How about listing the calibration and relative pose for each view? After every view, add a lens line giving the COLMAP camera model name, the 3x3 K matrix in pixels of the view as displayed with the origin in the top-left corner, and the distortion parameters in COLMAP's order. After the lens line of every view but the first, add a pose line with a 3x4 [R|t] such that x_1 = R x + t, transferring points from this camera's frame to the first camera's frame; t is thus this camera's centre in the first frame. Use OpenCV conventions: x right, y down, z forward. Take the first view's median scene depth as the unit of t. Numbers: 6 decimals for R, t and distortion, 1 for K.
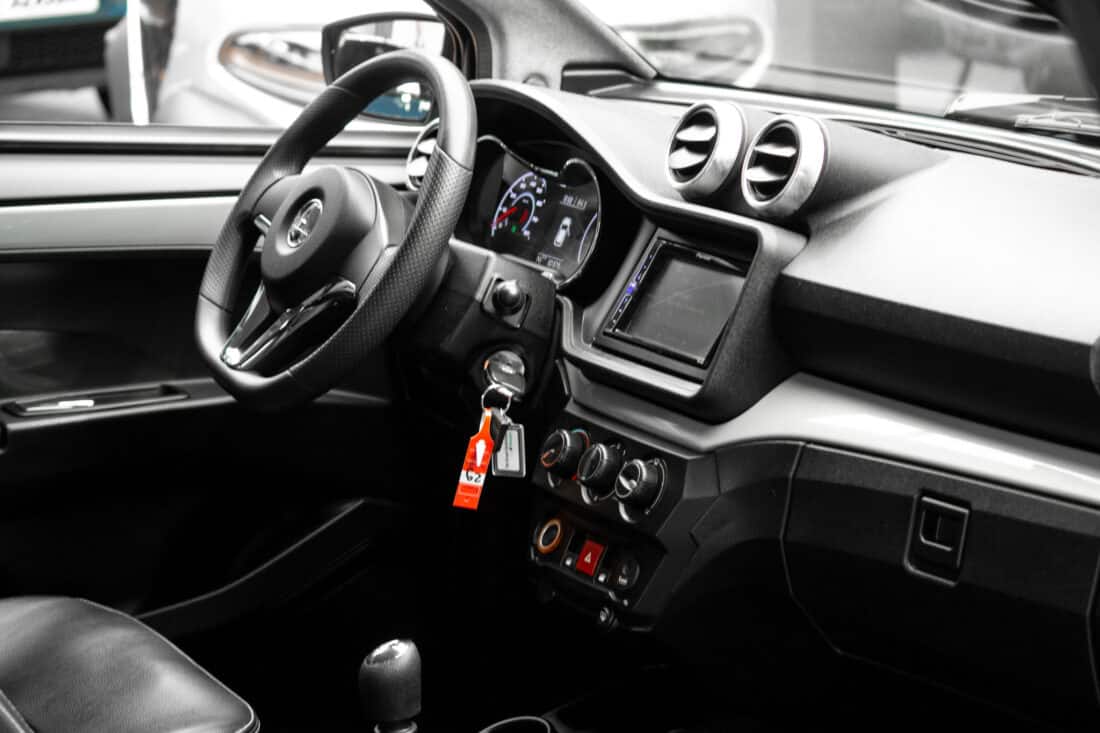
lens RADIAL K [[3396.3, 0, 549.7], [0, 3396.3, 365.4], [0, 0, 1]] dist [-0.211369, 0.000000]
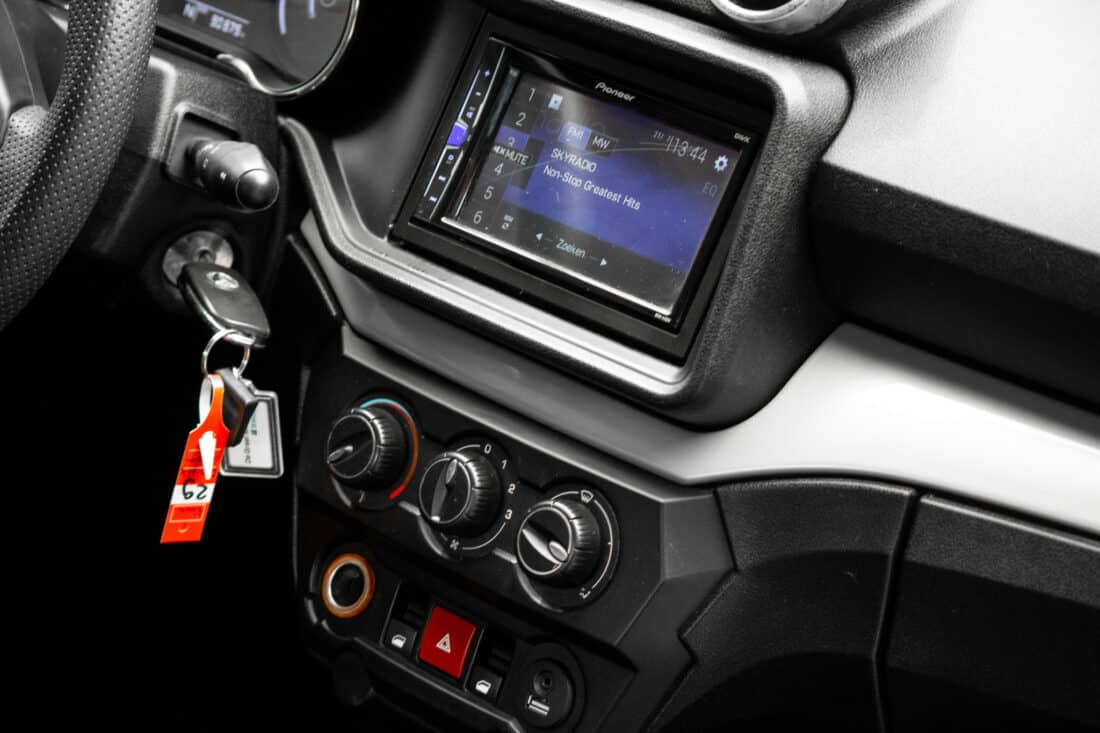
lens RADIAL K [[3396.3, 0, 549.1], [0, 3396.3, 367.9], [0, 0, 1]] dist [-0.211369, 0.000000]
pose [[0.953372, -0.127403, 0.273586, -0.116615], [0.049477, 0.960242, 0.274750, -0.136485], [-0.297713, -0.248403, 0.921771, 0.479564]]
